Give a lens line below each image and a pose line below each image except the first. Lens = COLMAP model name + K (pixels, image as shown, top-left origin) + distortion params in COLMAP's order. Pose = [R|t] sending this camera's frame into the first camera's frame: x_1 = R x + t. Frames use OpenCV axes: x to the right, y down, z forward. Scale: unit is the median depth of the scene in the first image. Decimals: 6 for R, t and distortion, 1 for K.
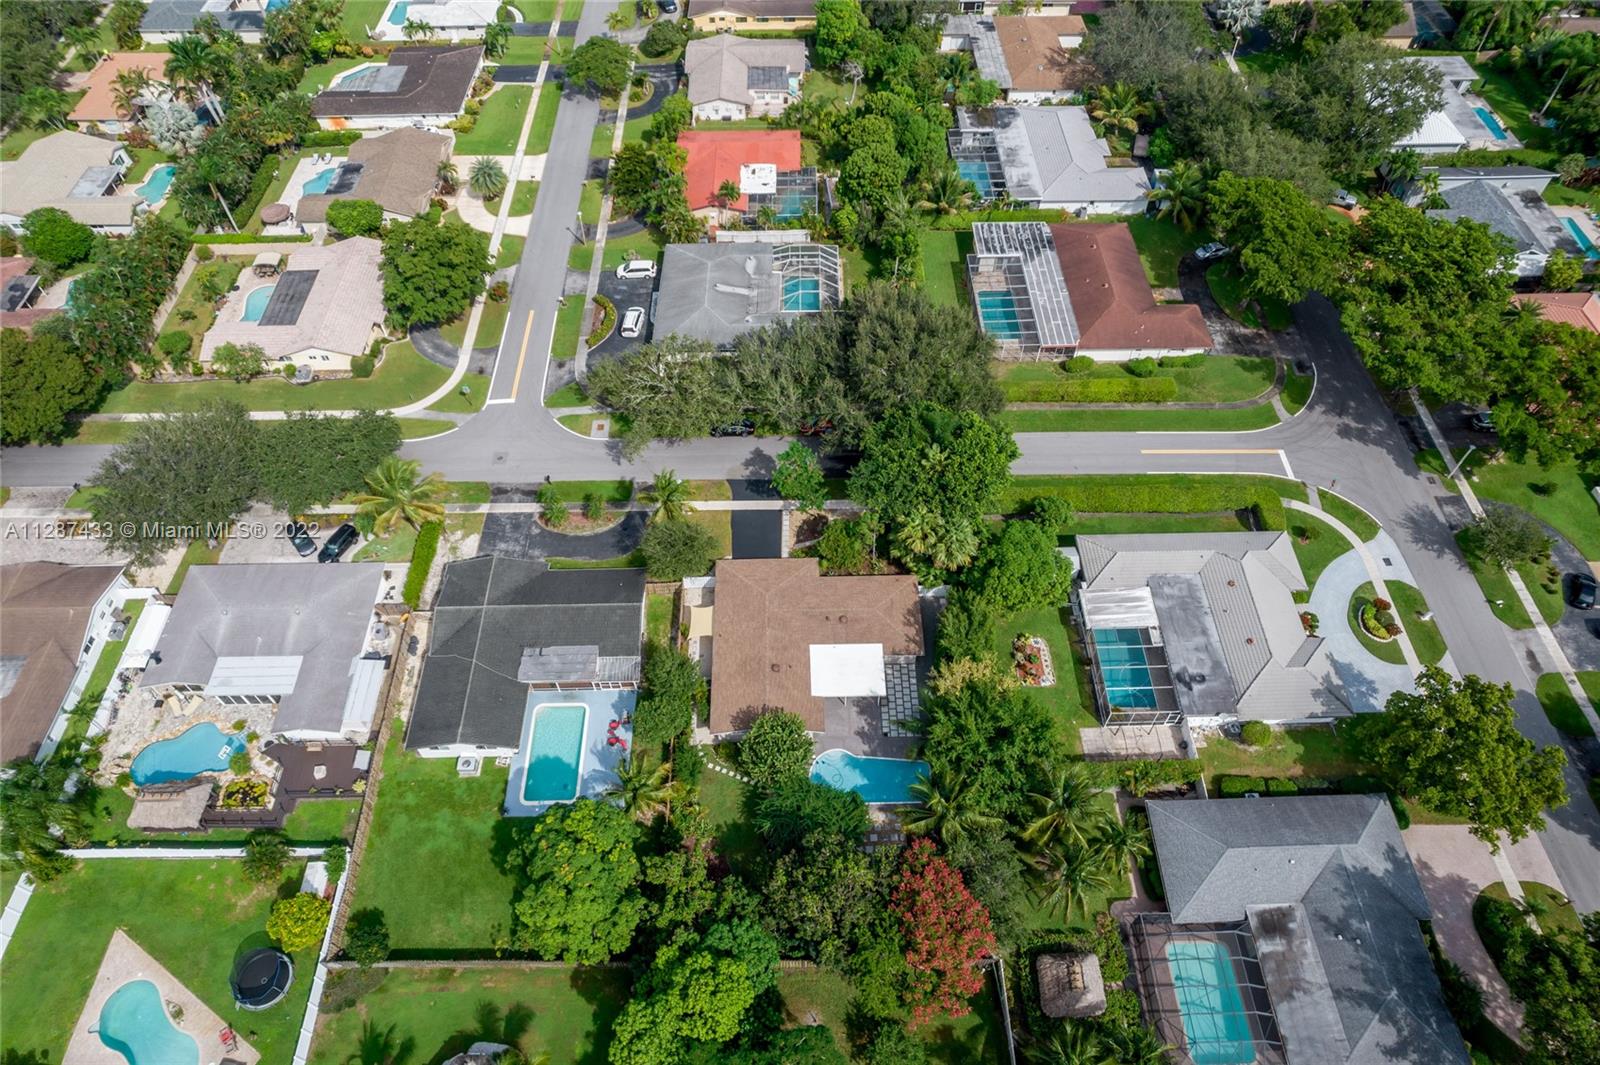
lens RADIAL K [[1021.7, 0, 800.0], [0, 1021.7, 532.5], [0, 0, 1]] dist [-0.087666, 0.076935]
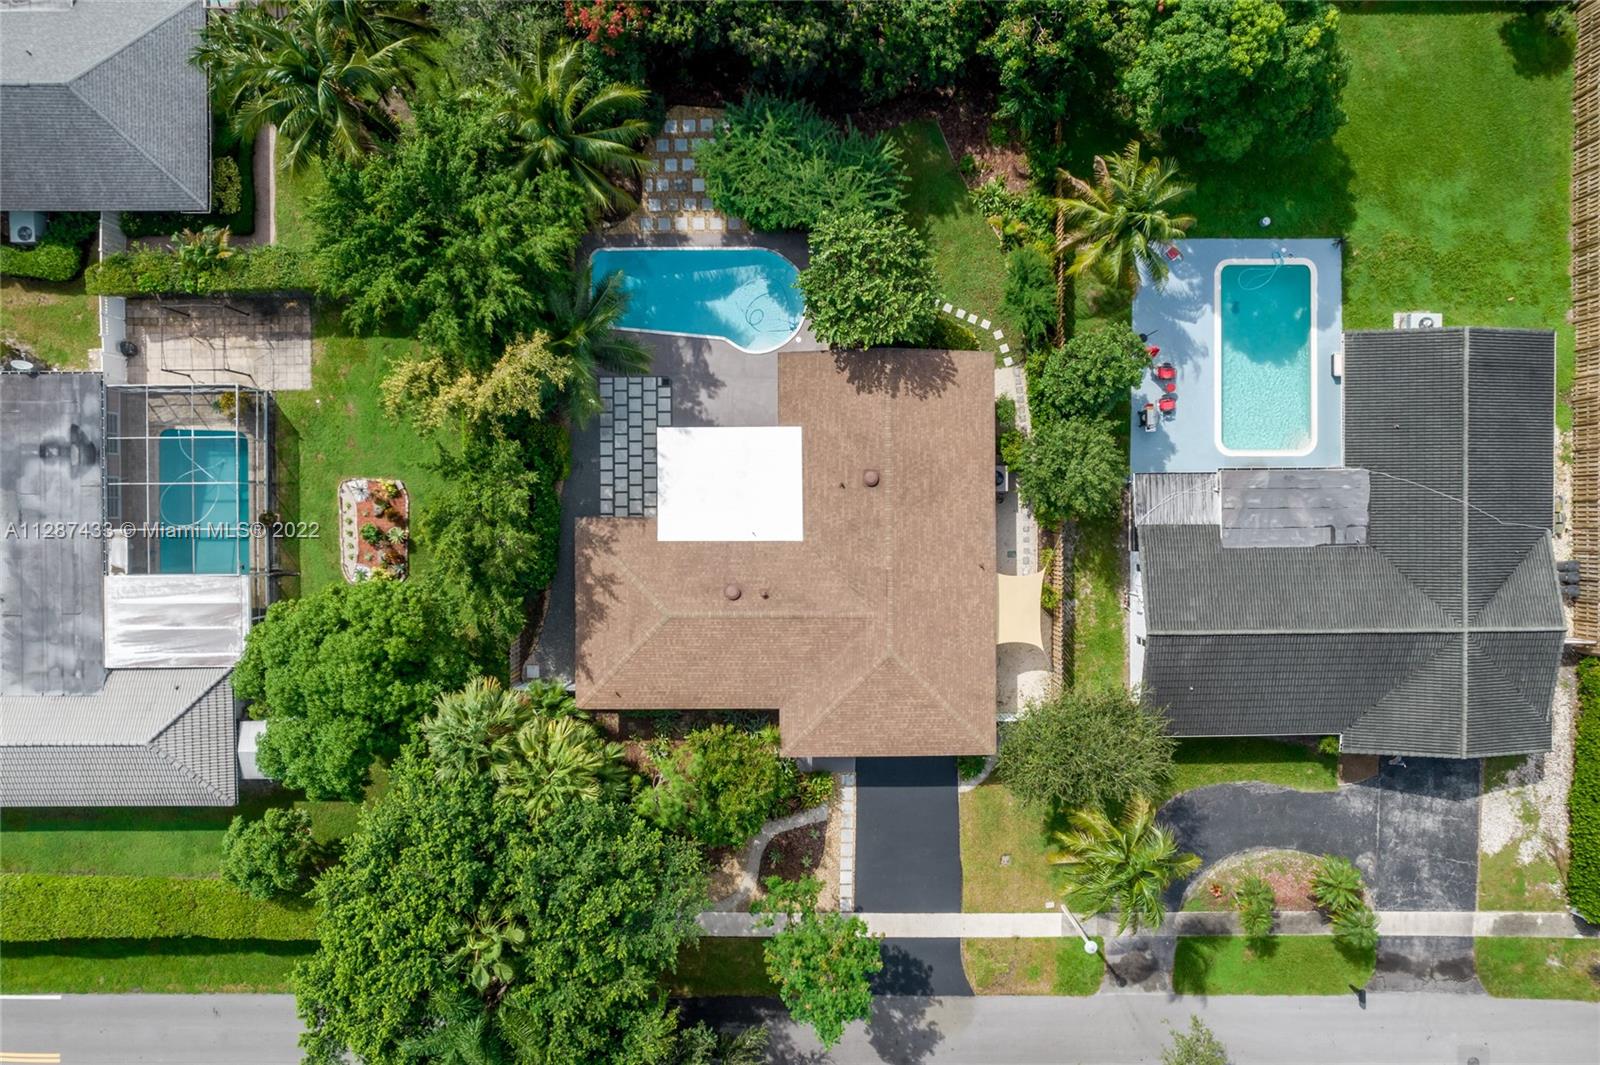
lens RADIAL K [[1021.7, 0, 800.0], [0, 1021.7, 532.5], [0, 0, 1]] dist [-0.087666, 0.076935]
pose [[-0.999897, -0.012717, 0.006681, 0.007549], [0.014191, -0.802261, 0.596805, -0.181196], [-0.002229, 0.596838, 0.802358, 0.589597]]
